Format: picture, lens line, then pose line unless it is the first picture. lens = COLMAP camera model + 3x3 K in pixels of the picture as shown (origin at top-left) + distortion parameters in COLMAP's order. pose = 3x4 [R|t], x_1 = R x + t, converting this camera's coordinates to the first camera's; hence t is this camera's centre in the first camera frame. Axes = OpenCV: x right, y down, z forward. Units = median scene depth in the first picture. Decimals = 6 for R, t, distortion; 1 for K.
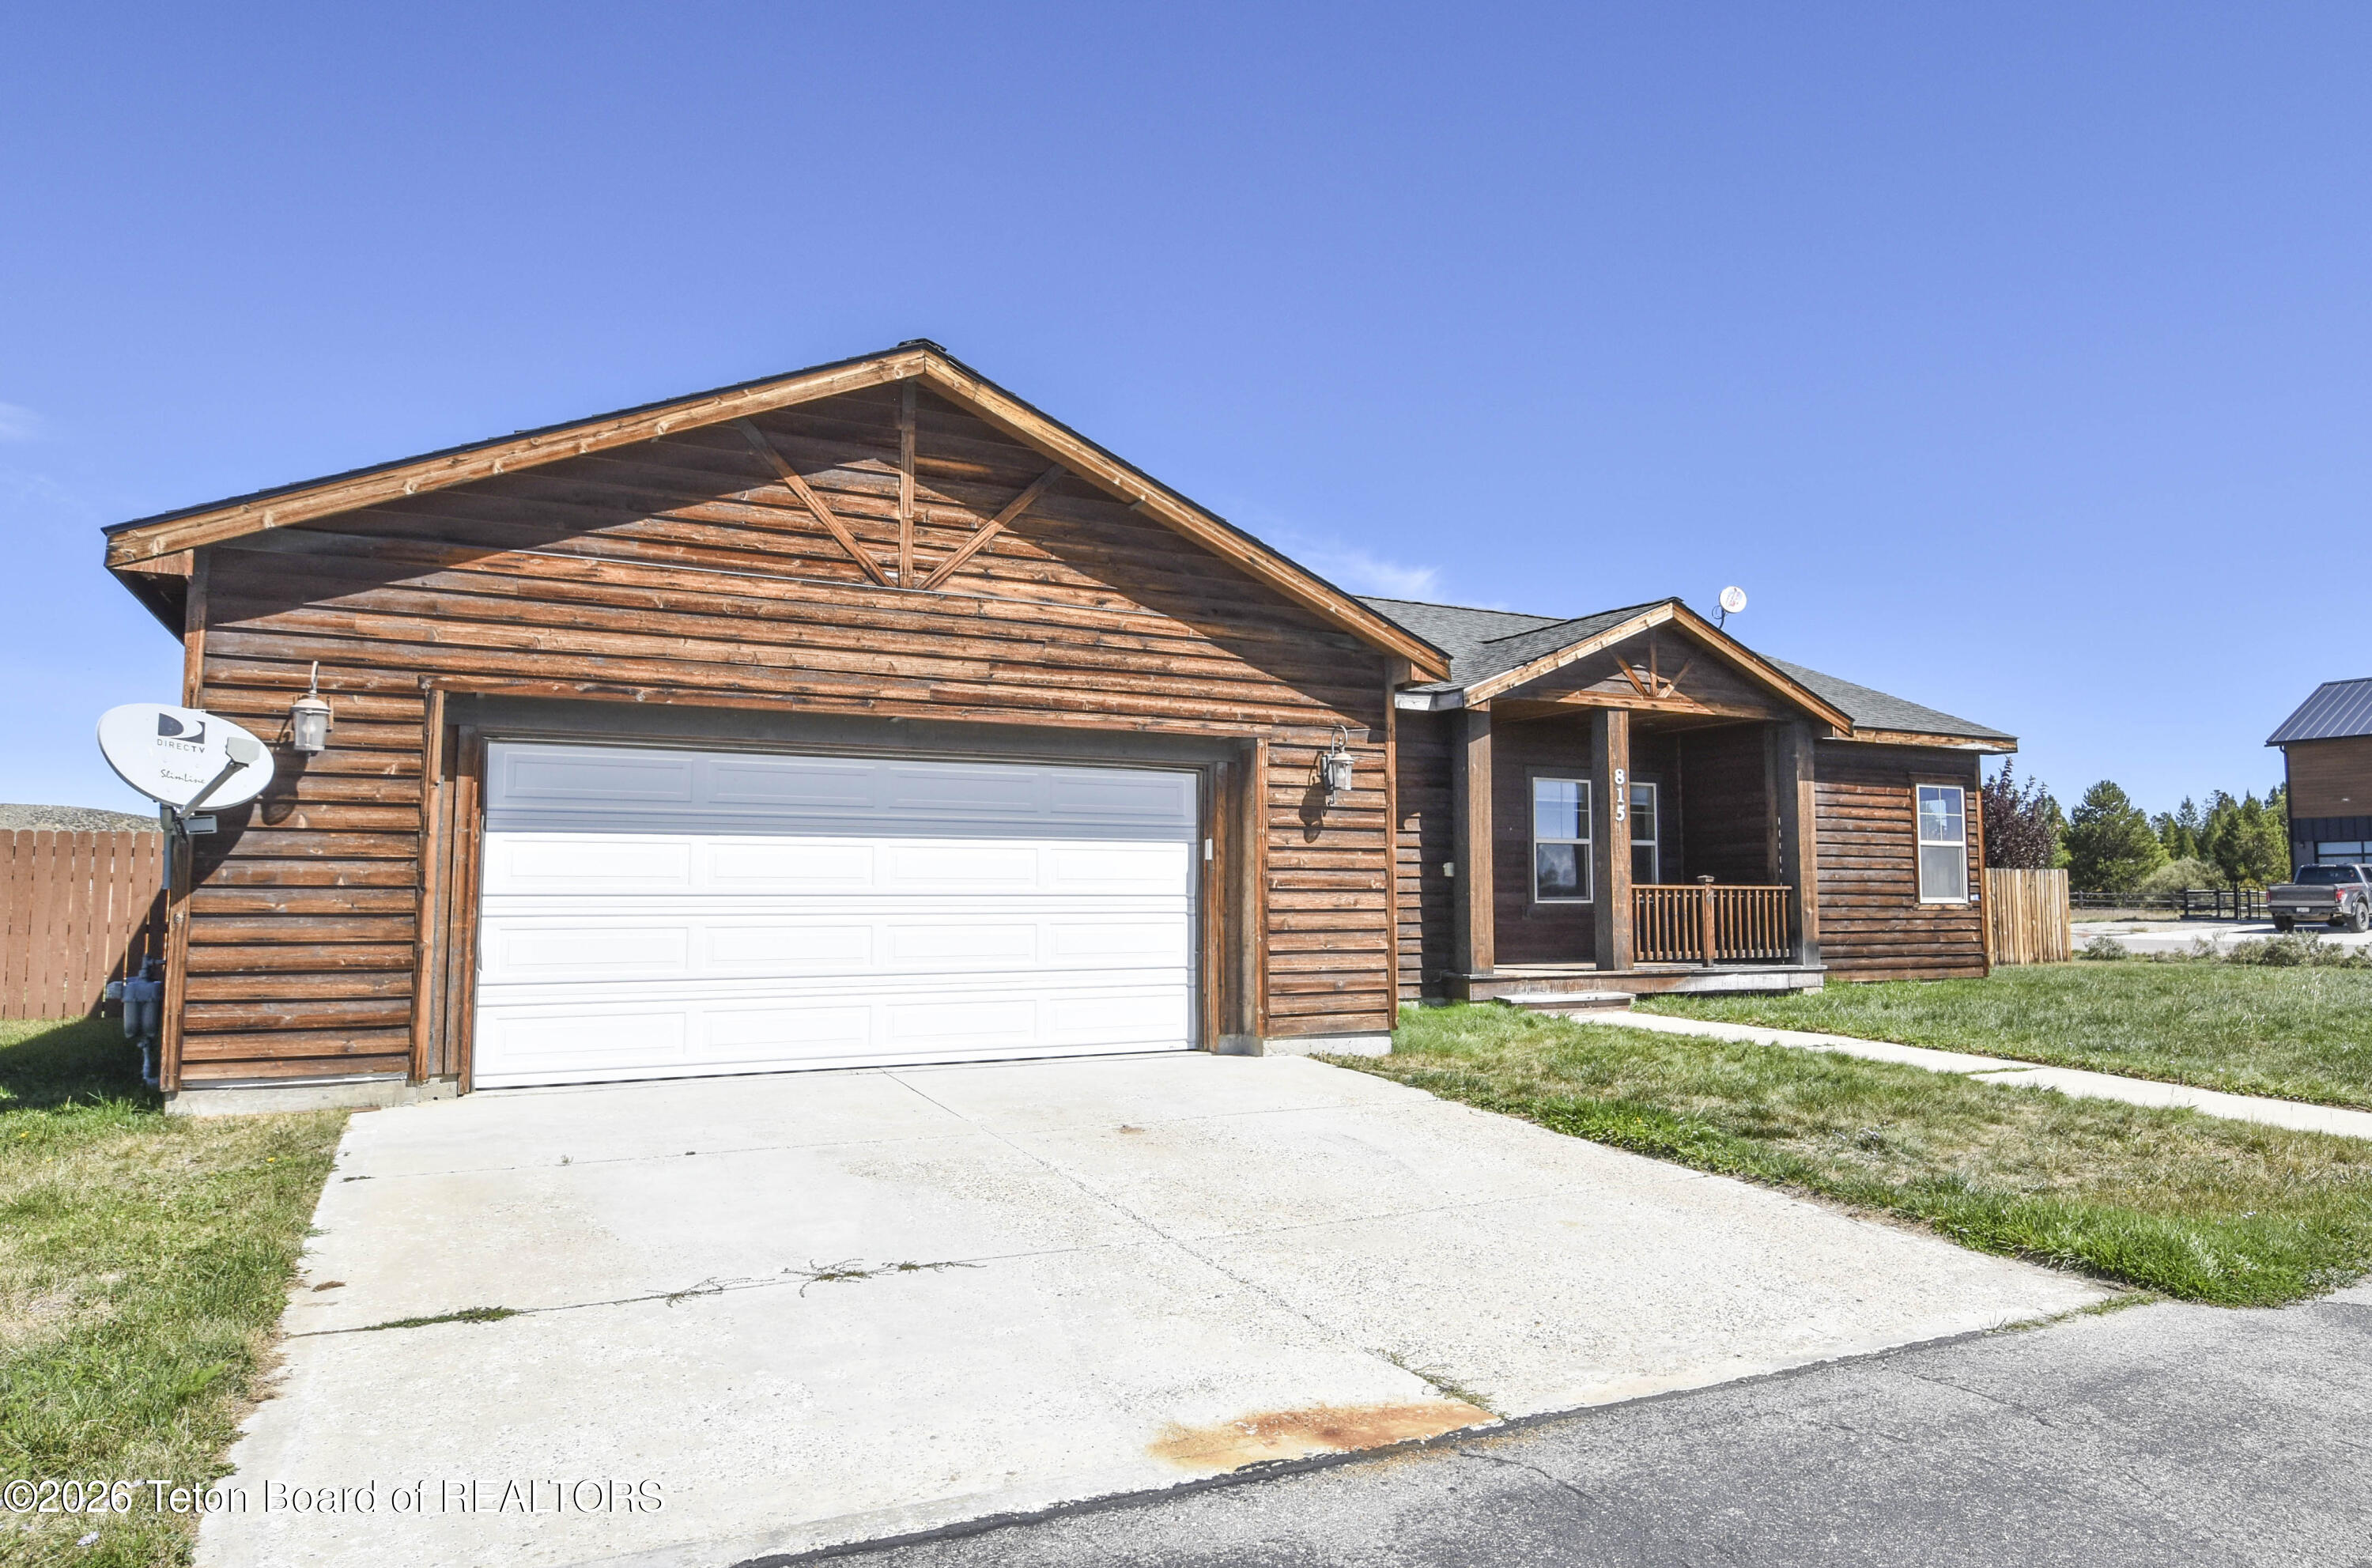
lens RADIAL K [[1512.1, 0, 1187.8], [0, 1512.1, 780.1], [0, 0, 1]] dist [0.004335, 0.000555]
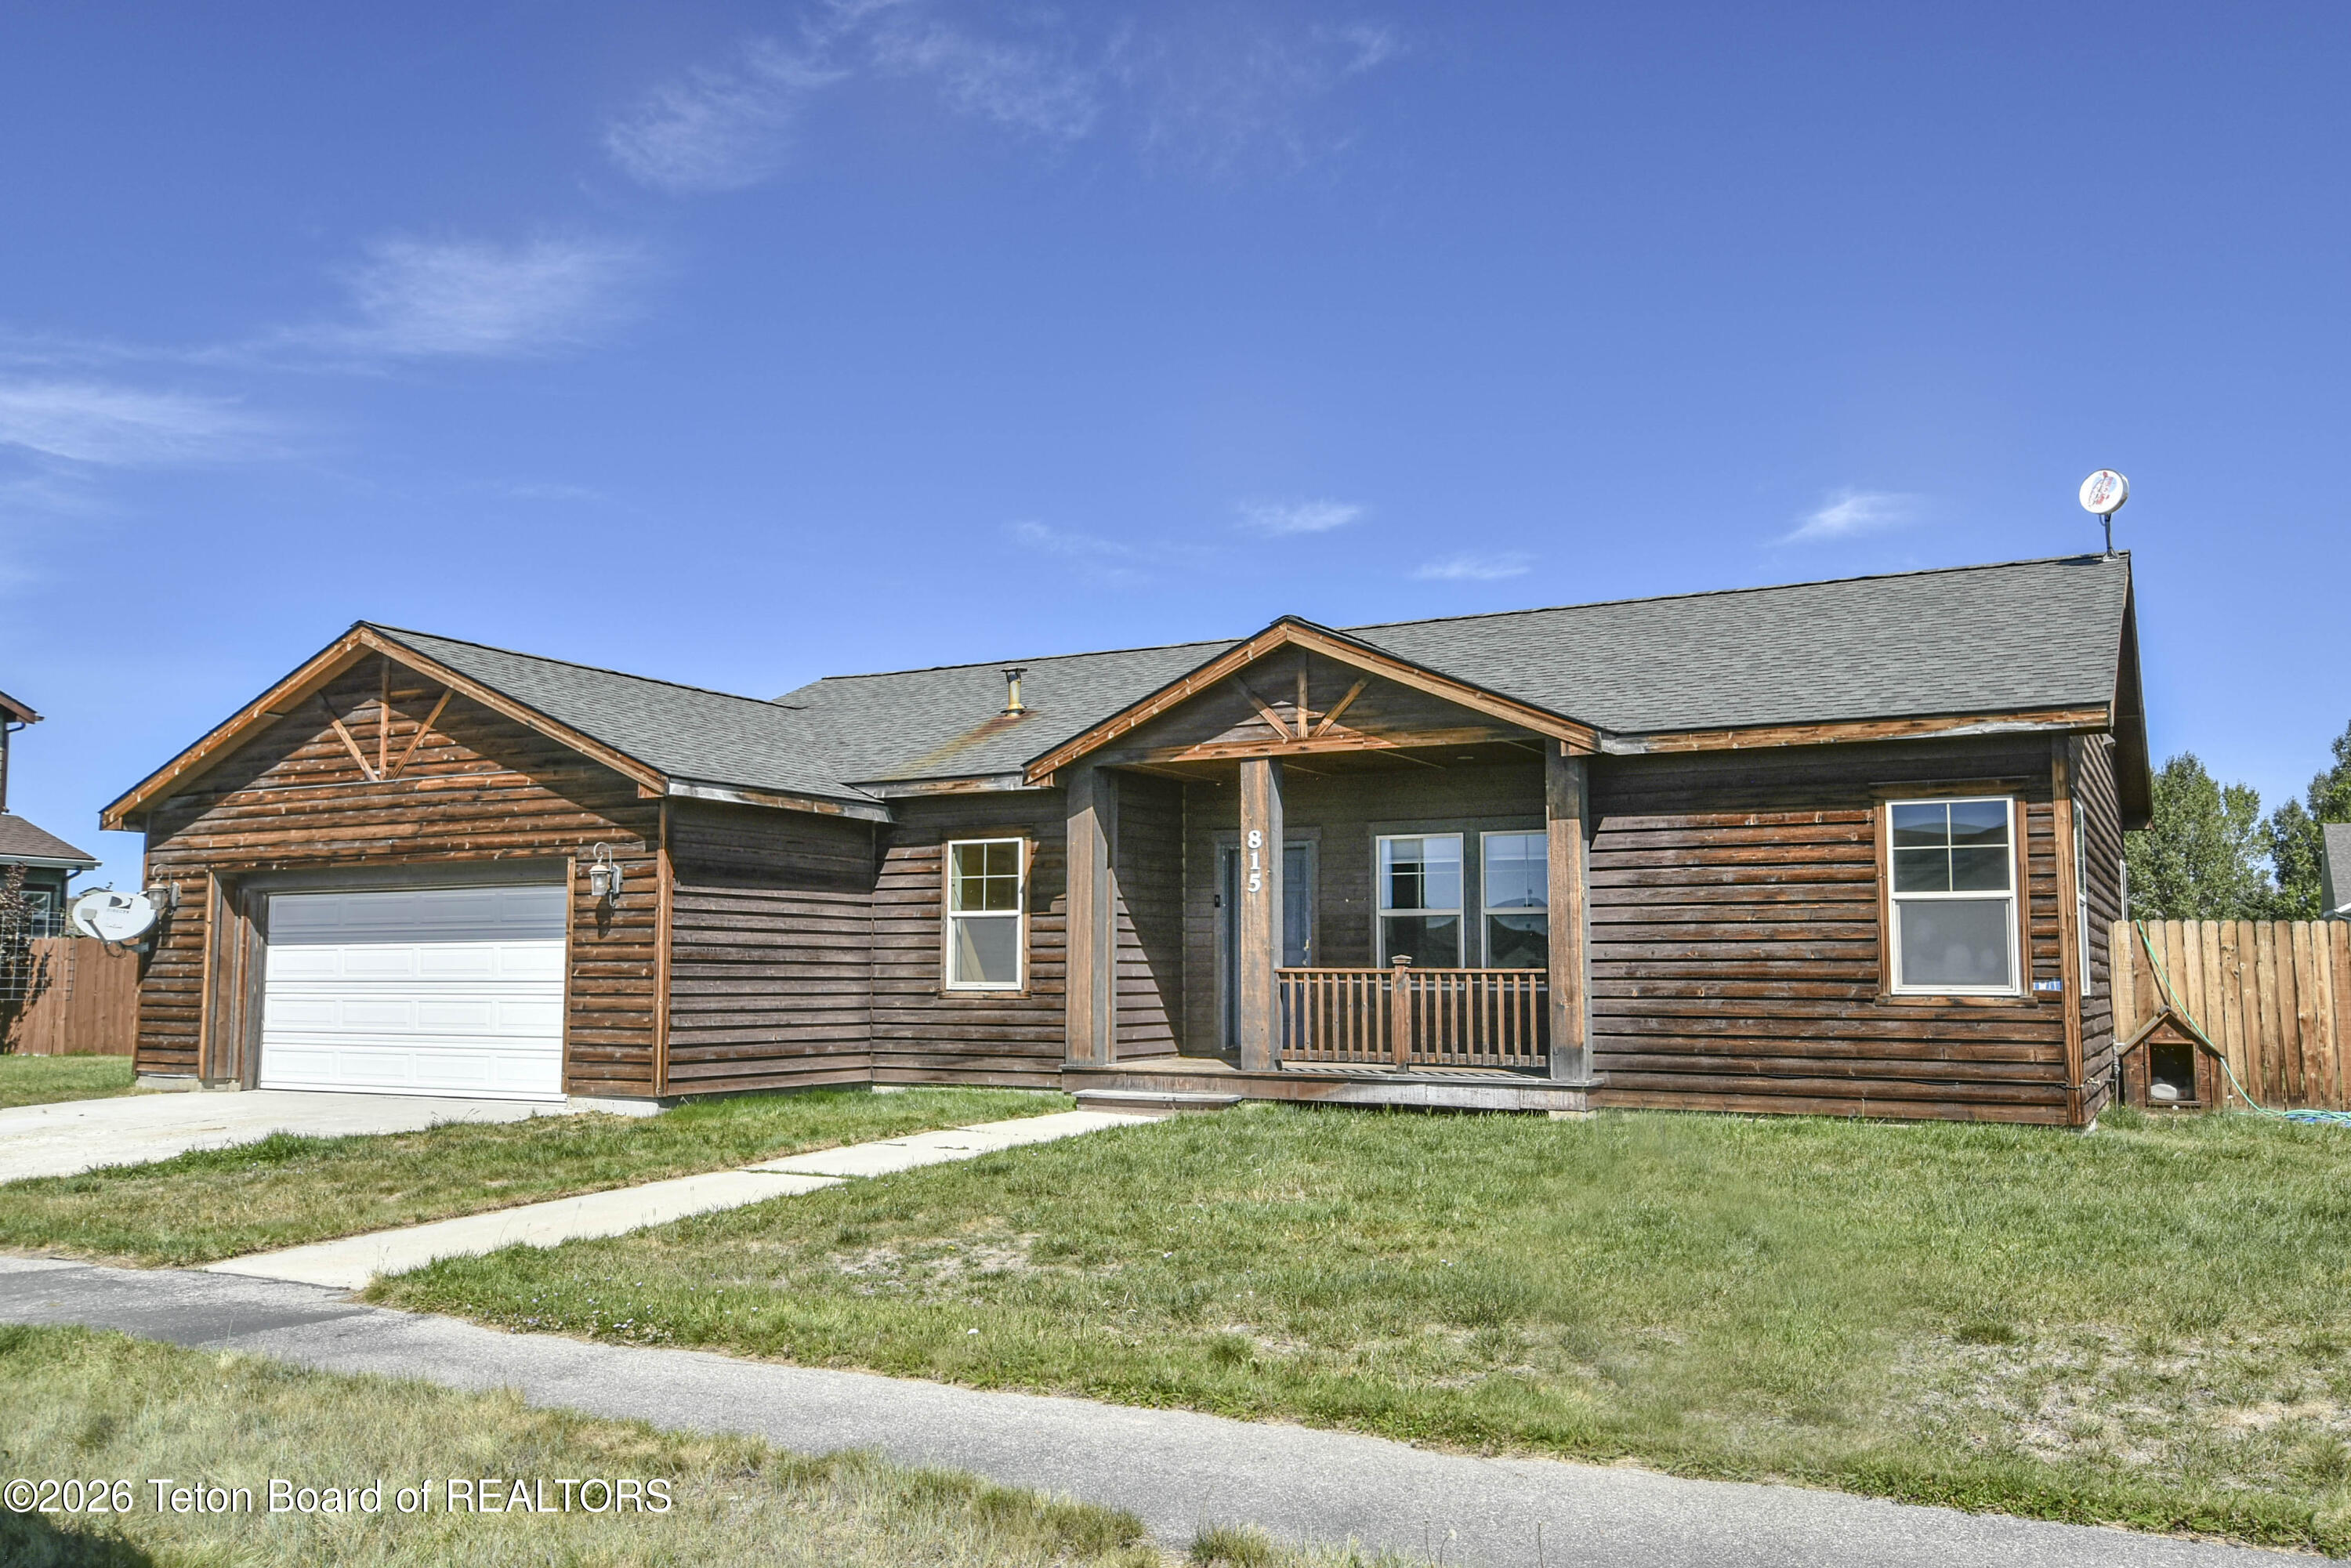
lens RADIAL K [[1850.1, 0, 1178.3], [0, 1850.1, 786.8], [0, 0, 1]] dist [0.012314, 0.001532]
pose [[0.540694, -0.084503, -0.836964, 1.606800], [0.065517, 0.996150, -0.058250, 0.037082], [0.838664, -0.023340, 0.544148, 0.578885]]
